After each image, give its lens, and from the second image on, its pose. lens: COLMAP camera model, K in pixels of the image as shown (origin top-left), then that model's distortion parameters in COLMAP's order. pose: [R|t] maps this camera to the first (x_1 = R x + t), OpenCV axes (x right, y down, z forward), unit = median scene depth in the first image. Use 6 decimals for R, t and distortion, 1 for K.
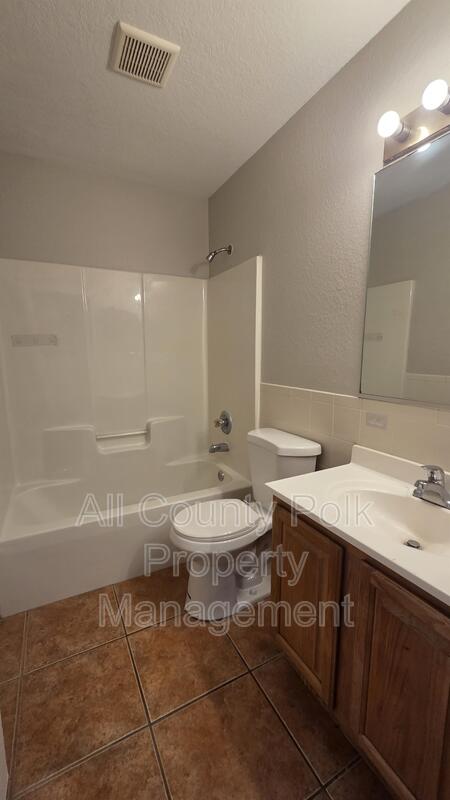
lens RADIAL K [[329.0, 0, 228.3], [0, 329.0, 404.3], [0, 0, 1]] dist [0.000730, 0.000172]
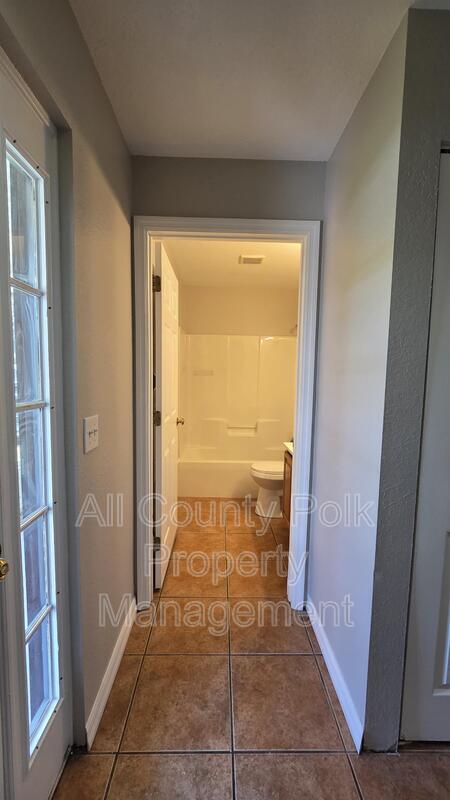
lens RADIAL K [[329.0, 0, 227.0], [0, 329.0, 401.7], [0, 0, 1]] dist [0.000730, 0.000172]
pose [[0.890356, 0.060132, -0.451276, 0.421510], [-0.093562, 0.994249, -0.052114, 0.065199], [0.445547, 0.088622, 0.890861, -0.651094]]
